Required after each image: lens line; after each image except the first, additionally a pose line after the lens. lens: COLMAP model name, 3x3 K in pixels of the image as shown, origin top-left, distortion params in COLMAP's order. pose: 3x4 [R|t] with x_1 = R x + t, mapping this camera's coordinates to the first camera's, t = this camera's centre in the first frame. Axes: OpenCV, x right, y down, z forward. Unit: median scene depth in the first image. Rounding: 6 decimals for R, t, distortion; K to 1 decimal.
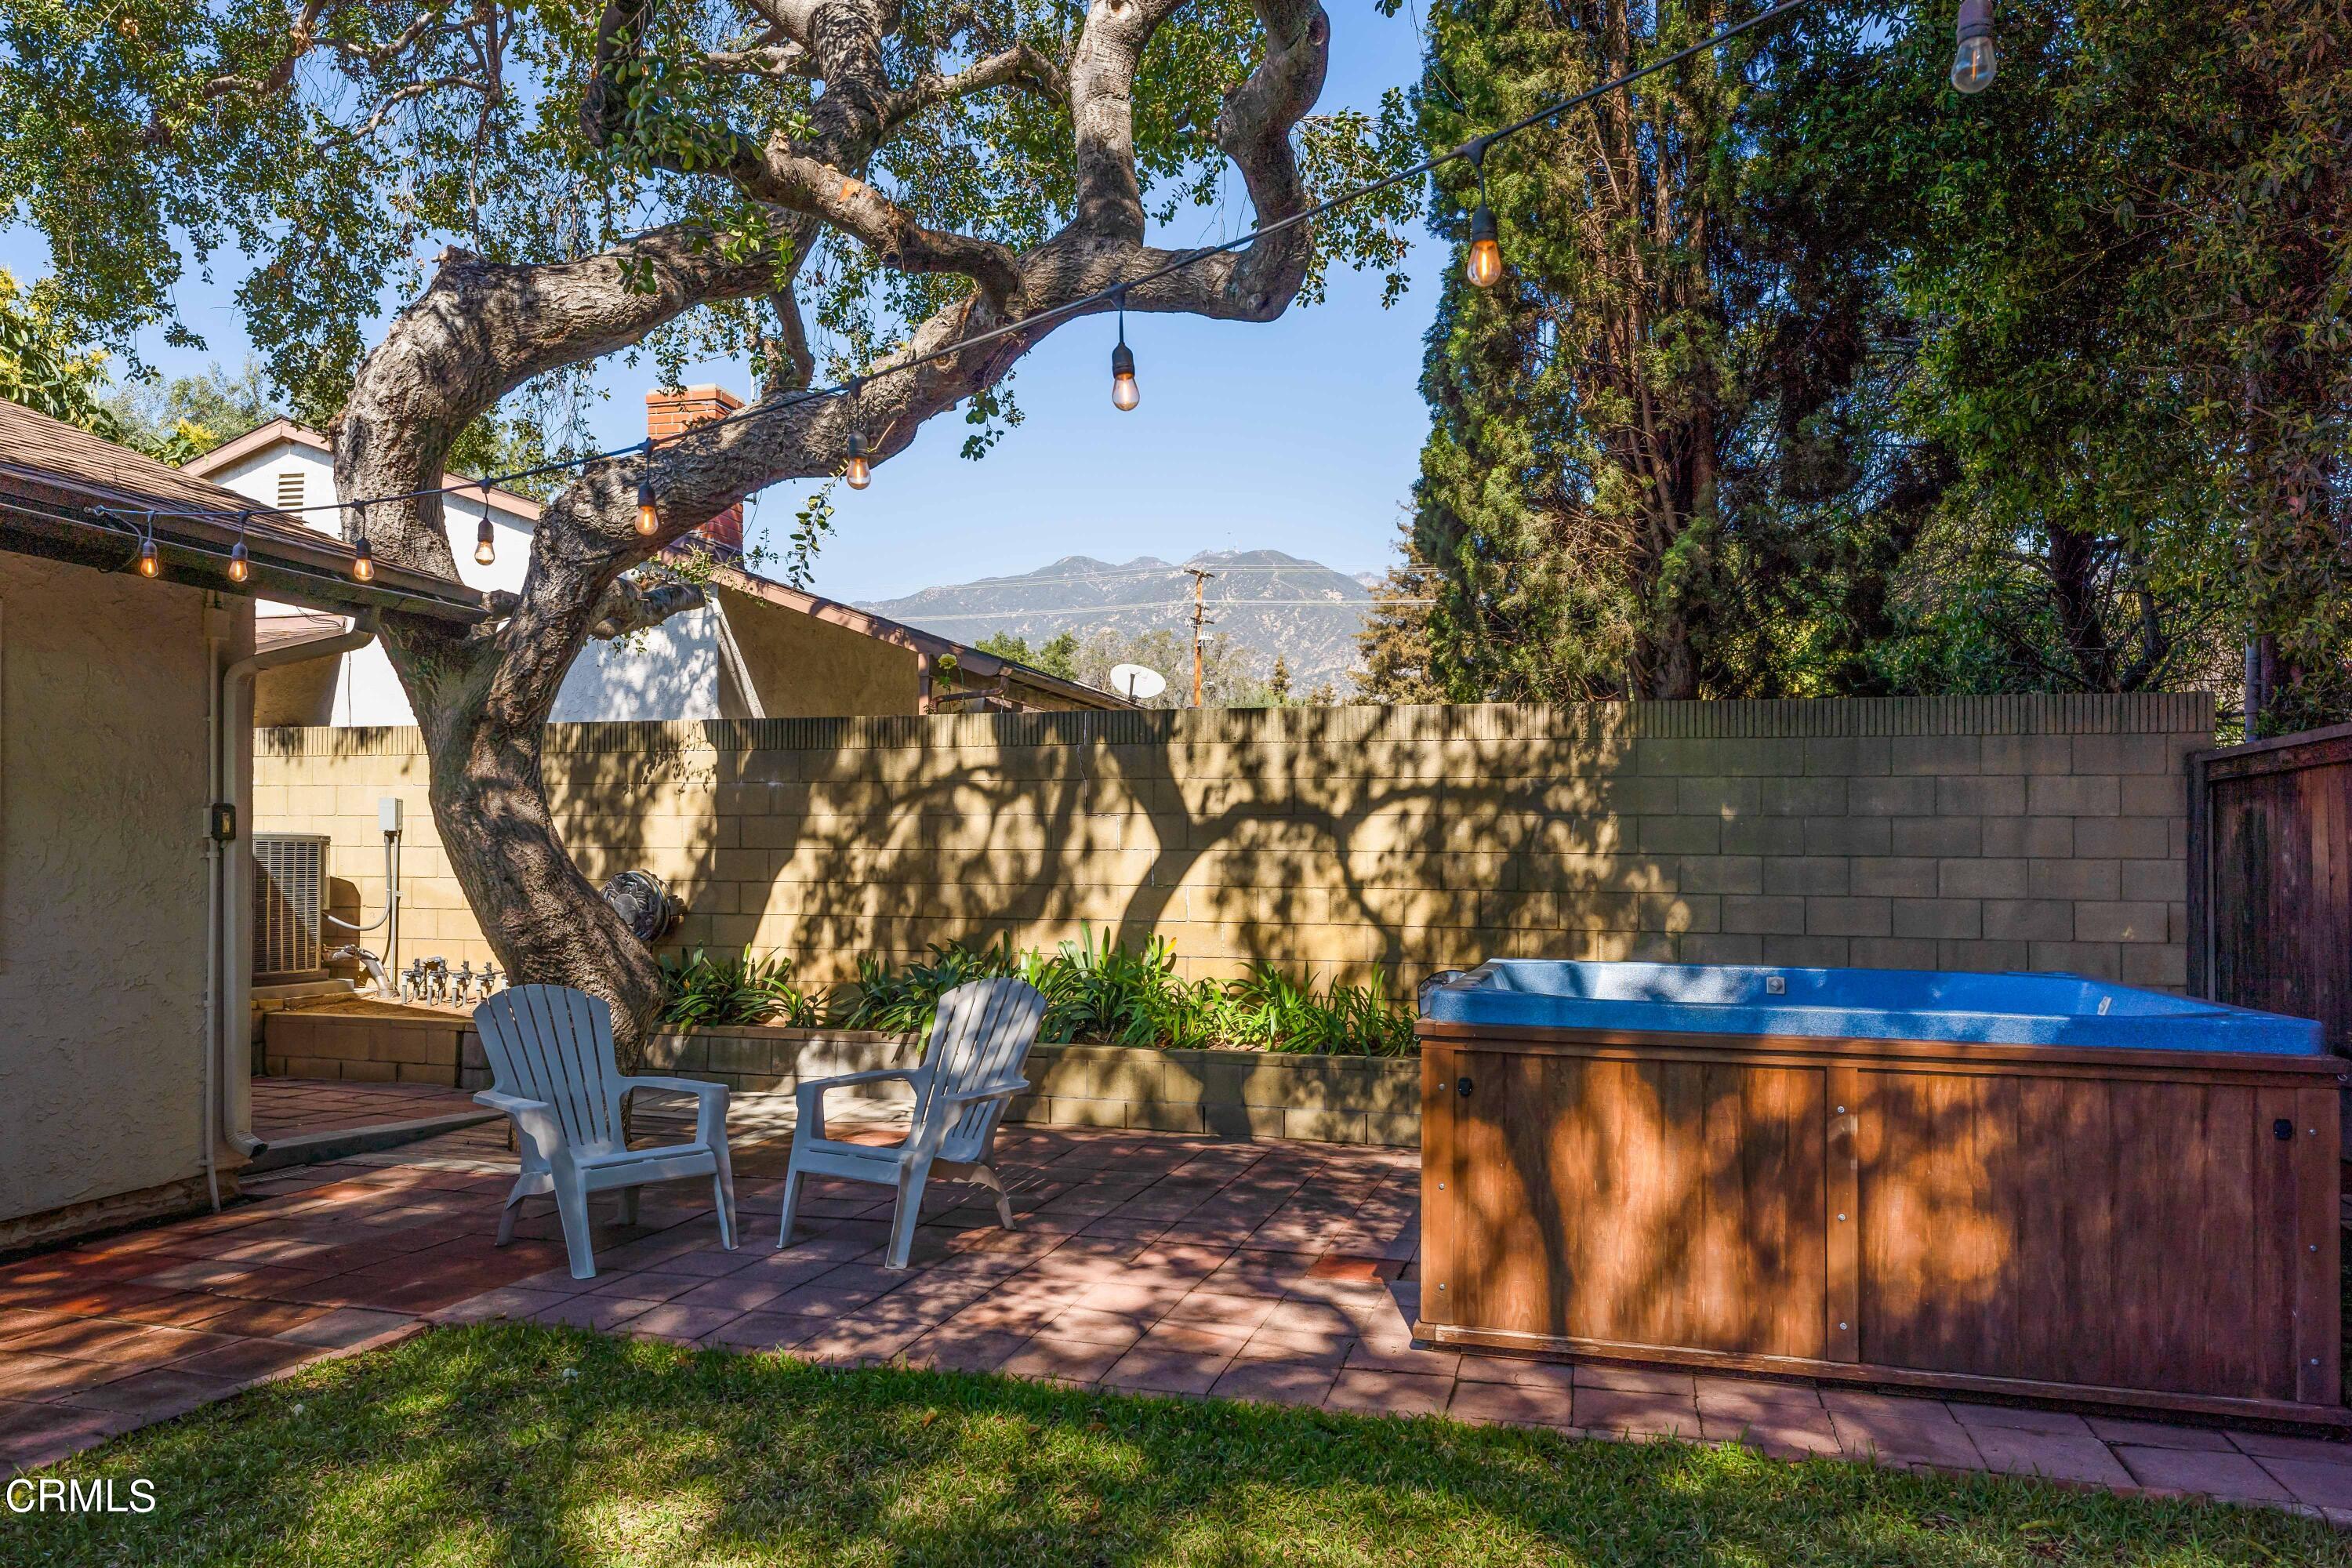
lens RADIAL K [[1506.5, 0, 1180.2], [0, 1506.5, 764.7], [0, 0, 1]] dist [-0.010992, -0.001158]
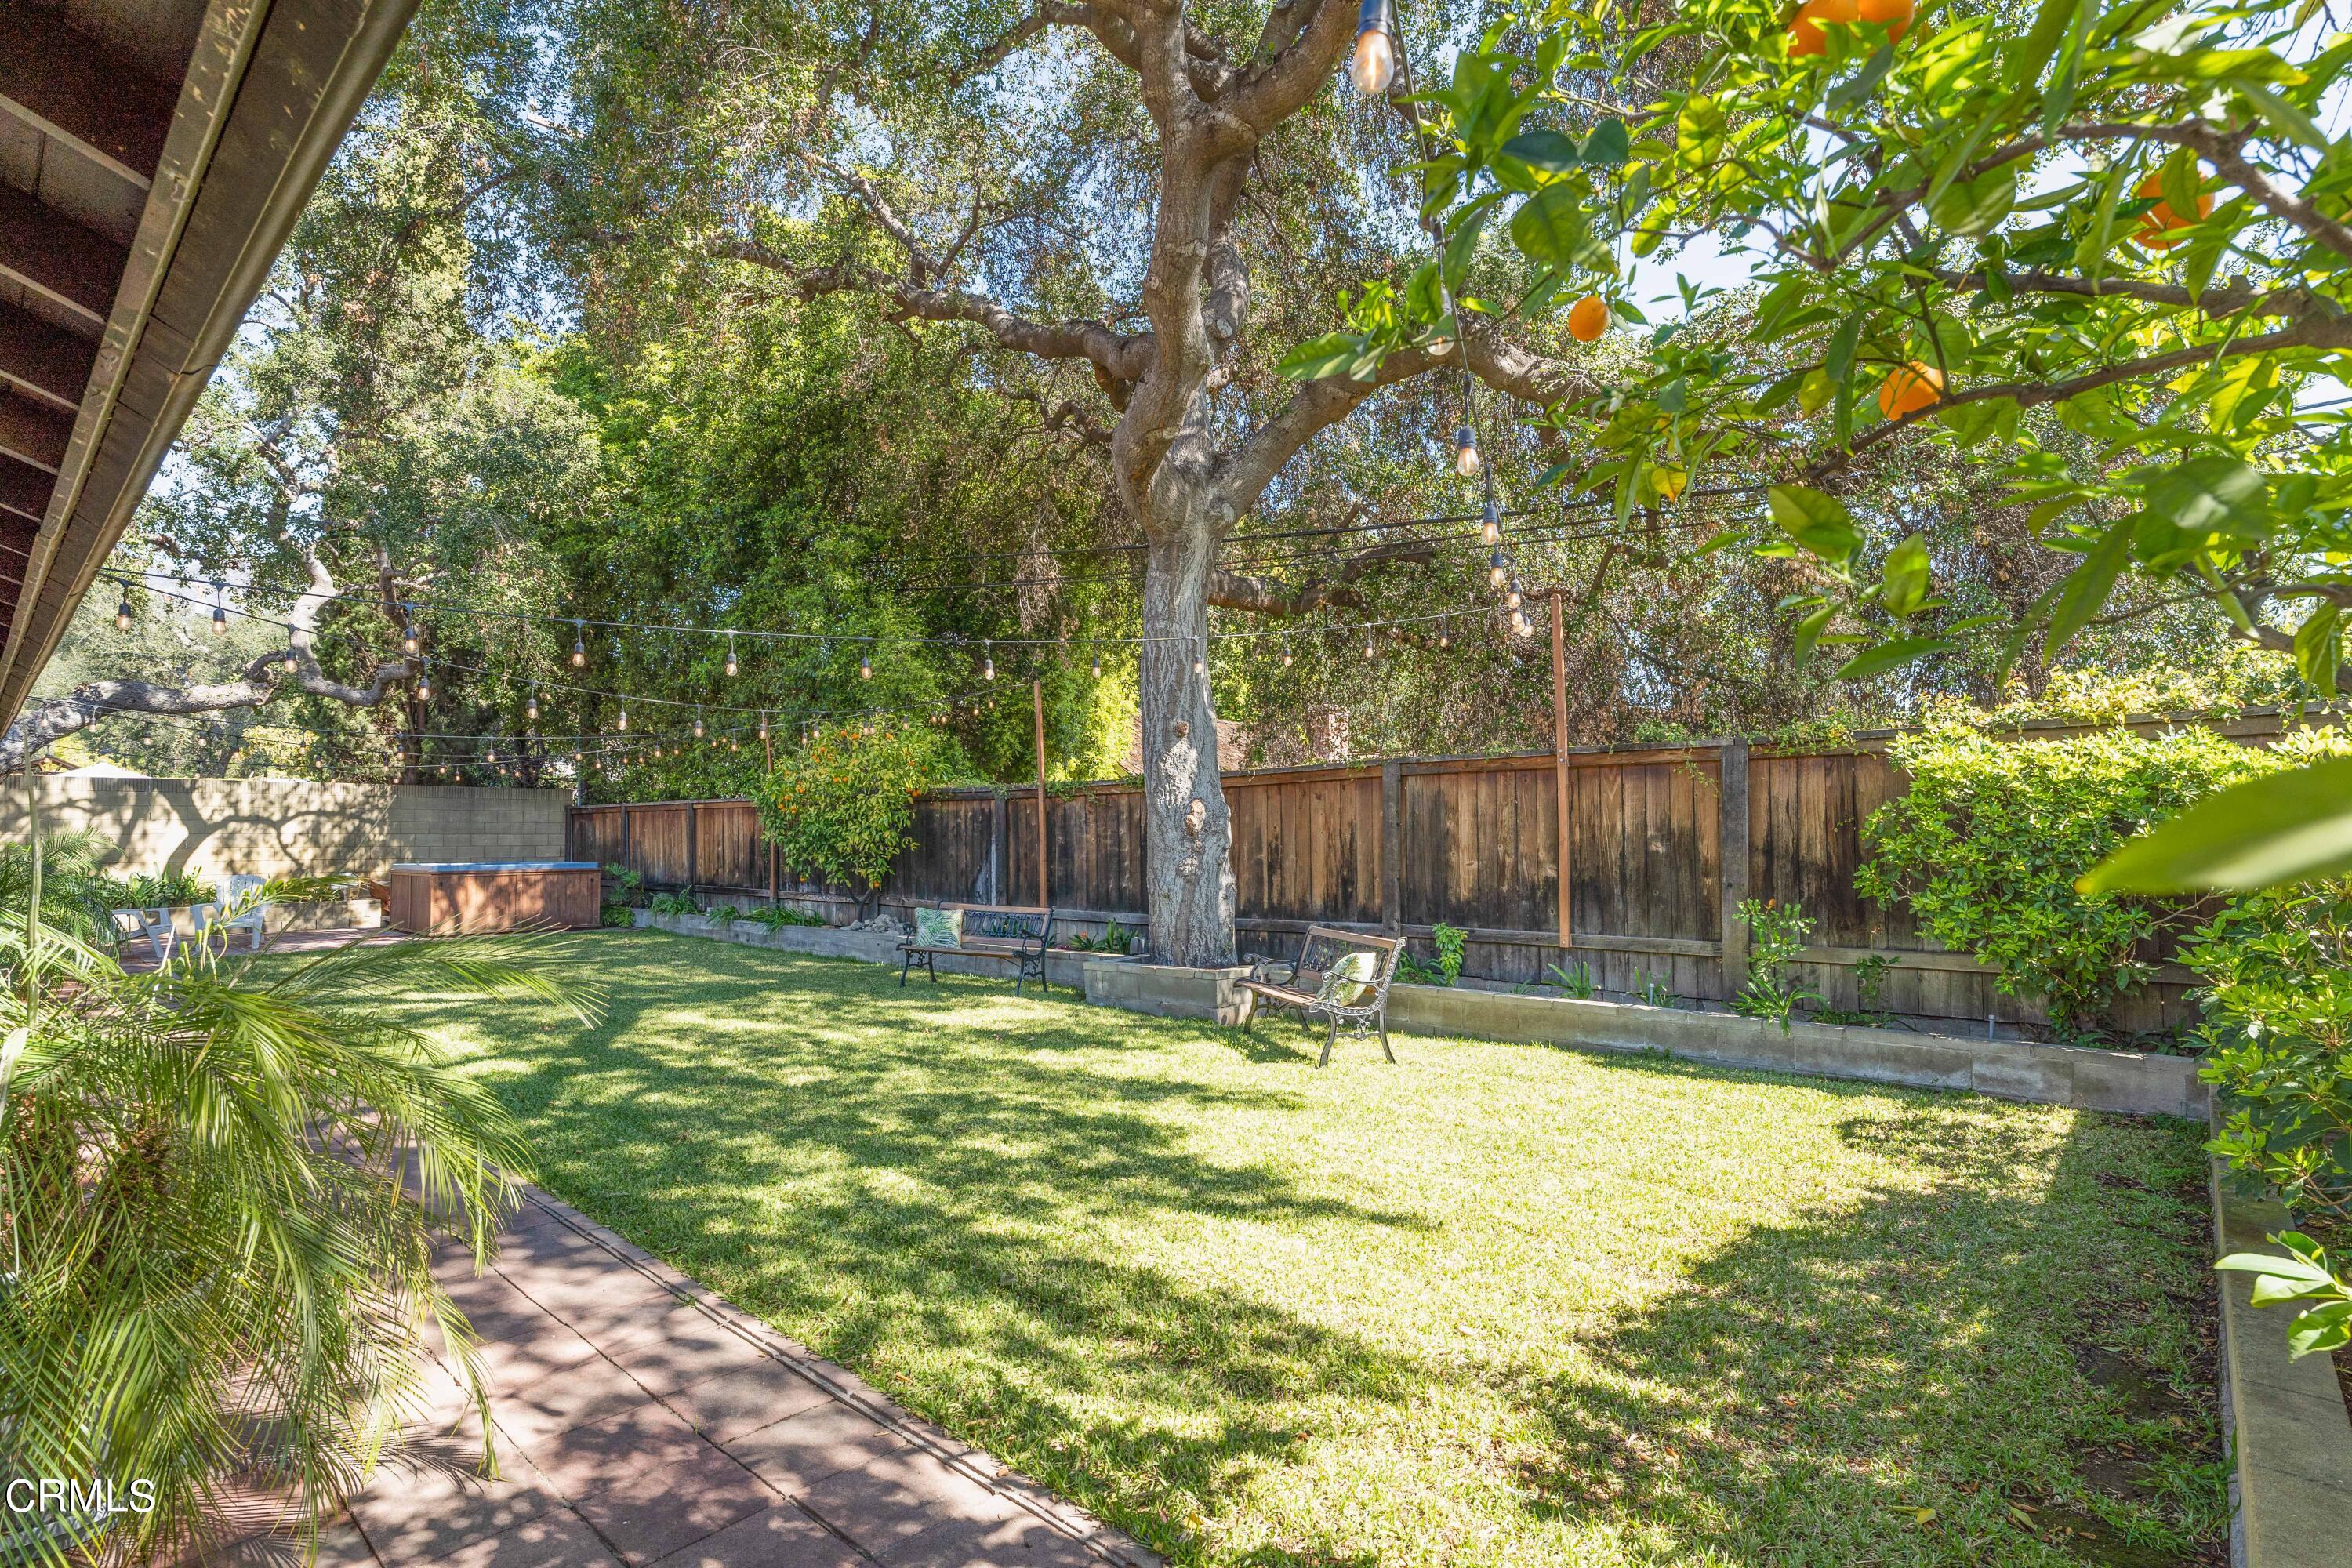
lens RADIAL K [[1096.6, 0, 1164.0], [0, 1096.6, 817.9], [0, 0, 1]] dist [0.003898, -0.000264]
pose [[0.427203, 0.000827, 0.904155, -1.023591], [-0.053274, 0.998285, 0.024258, -0.108333], [-0.902585, -0.058531, 0.426515, -1.335456]]
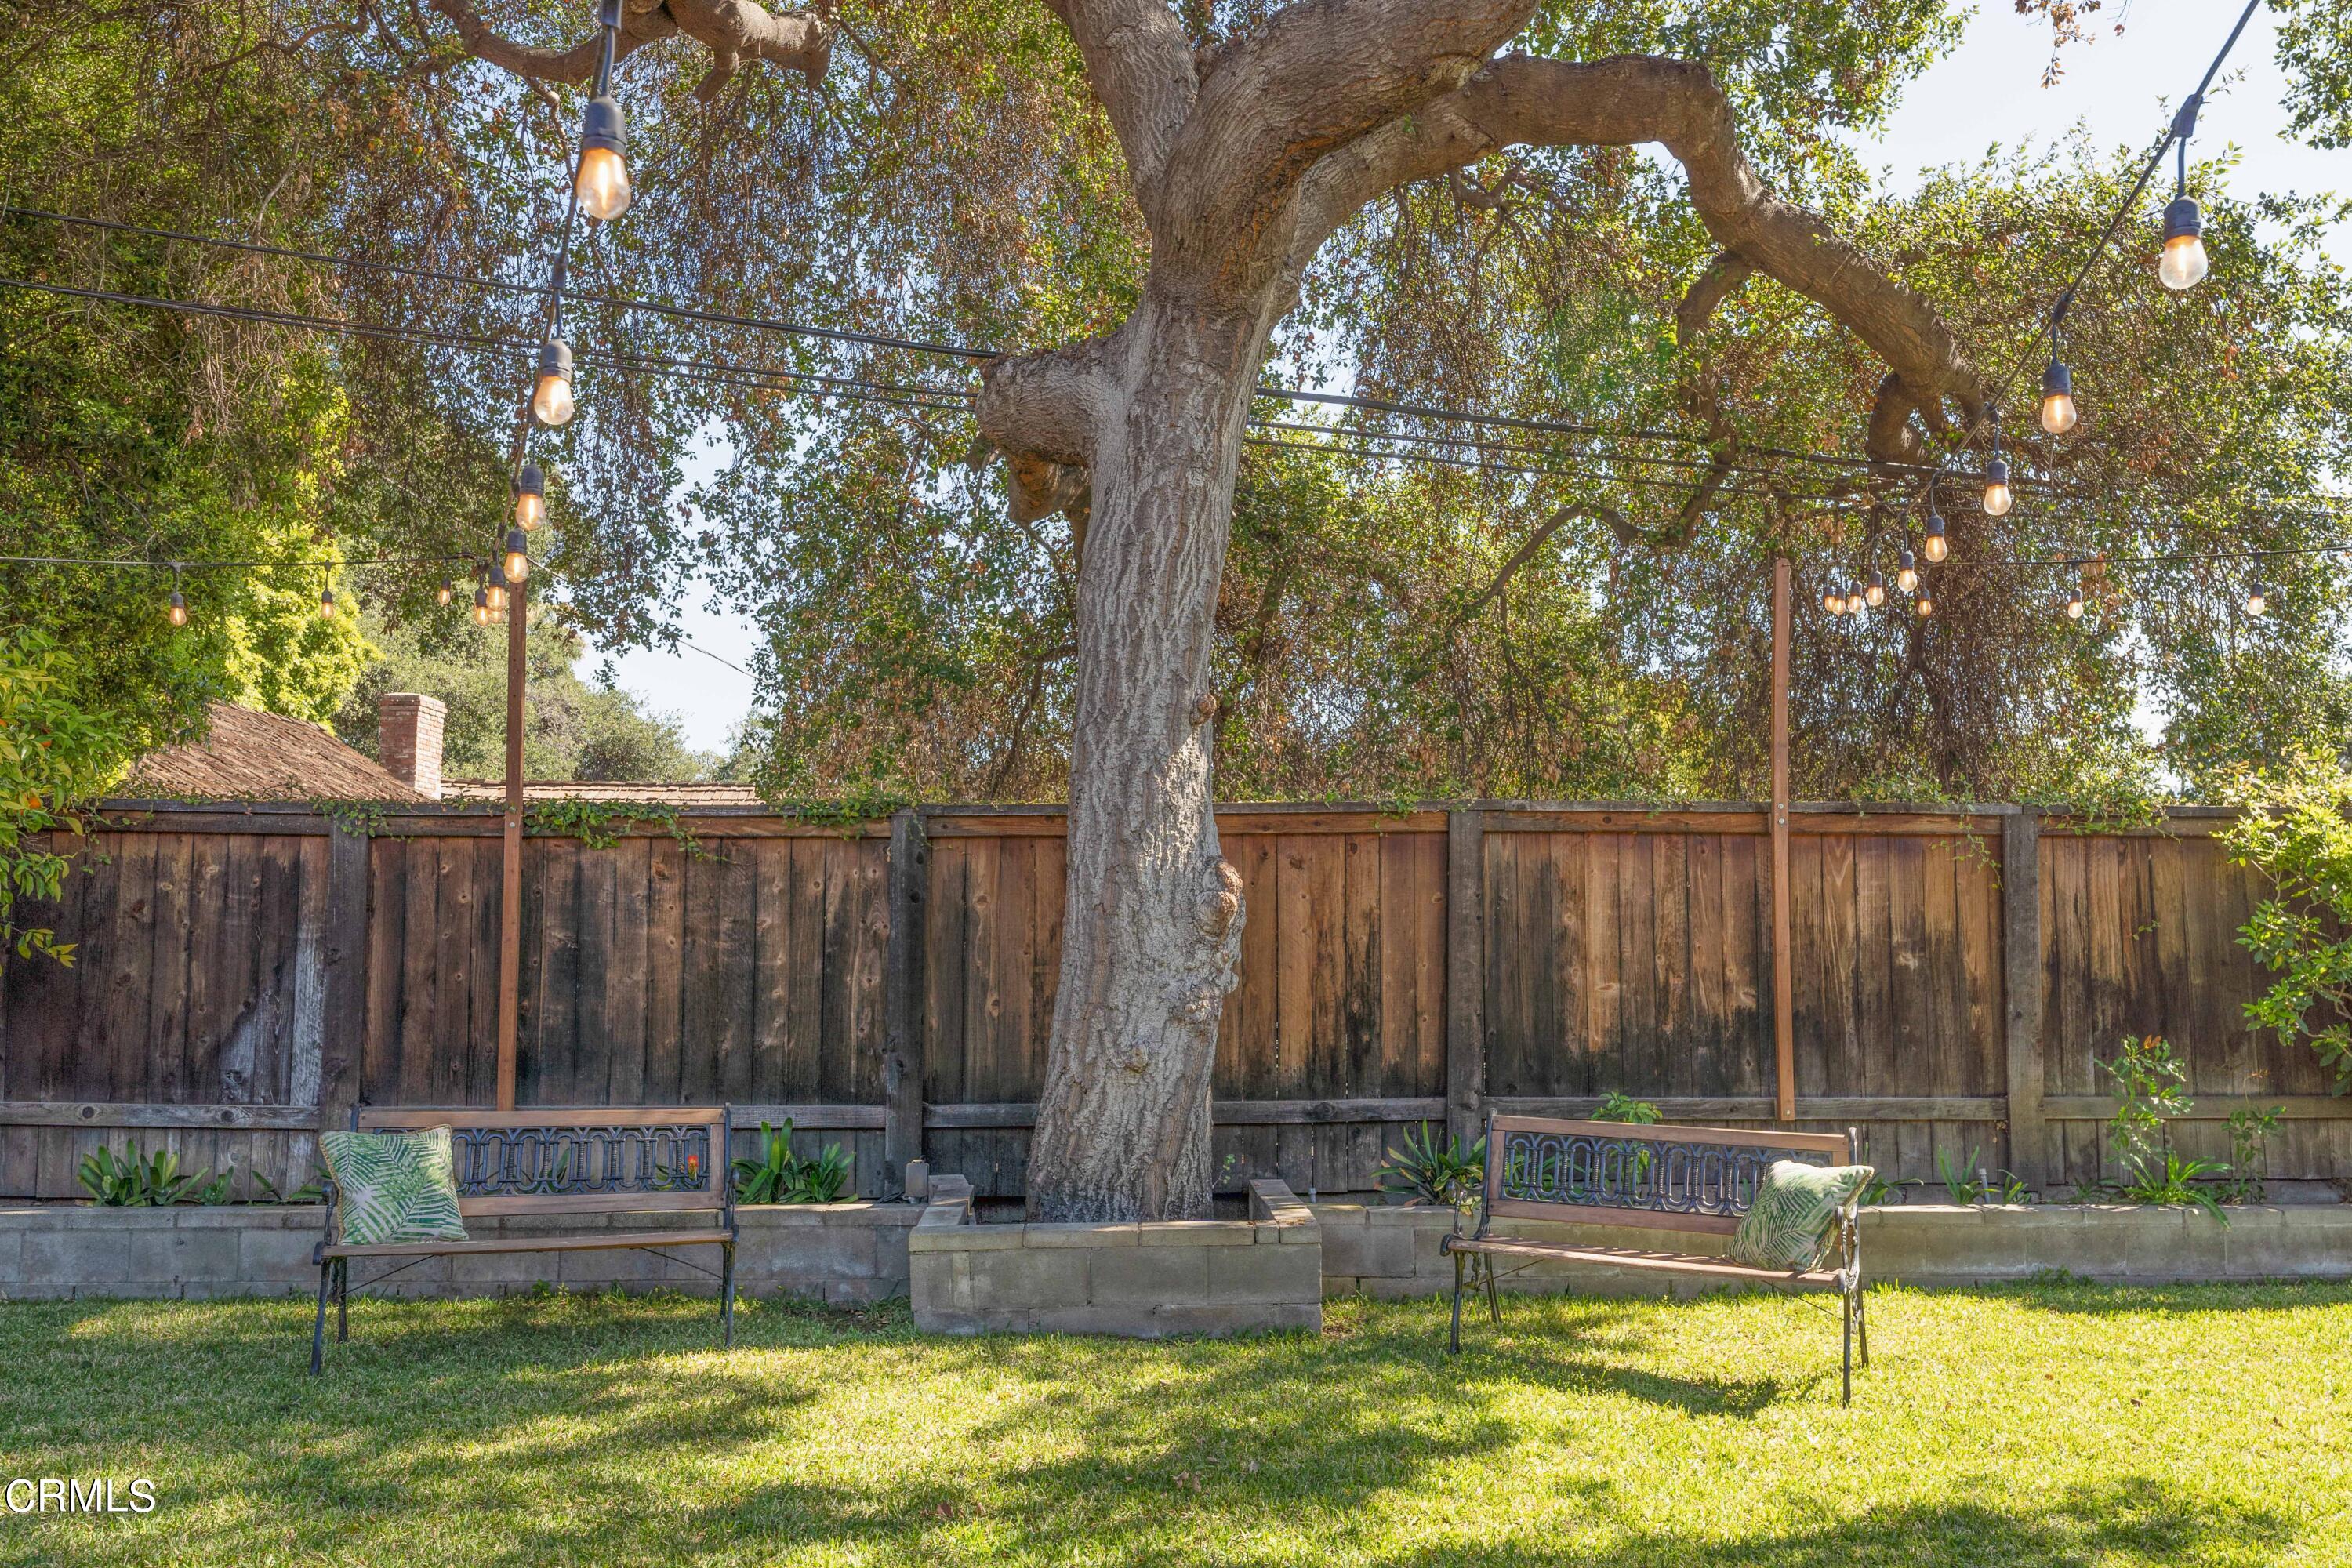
lens RADIAL K [[1618.3, 0, 1173.1], [0, 1618.3, 805.6], [0, 0, 1]] dist [0.004136, 0.004641]
pose [[-0.325883, 0.060355, 0.943482, -0.741478], [-0.076328, 0.993023, -0.089888, -0.056780], [-0.942324, -0.101307, -0.319002, -0.637977]]
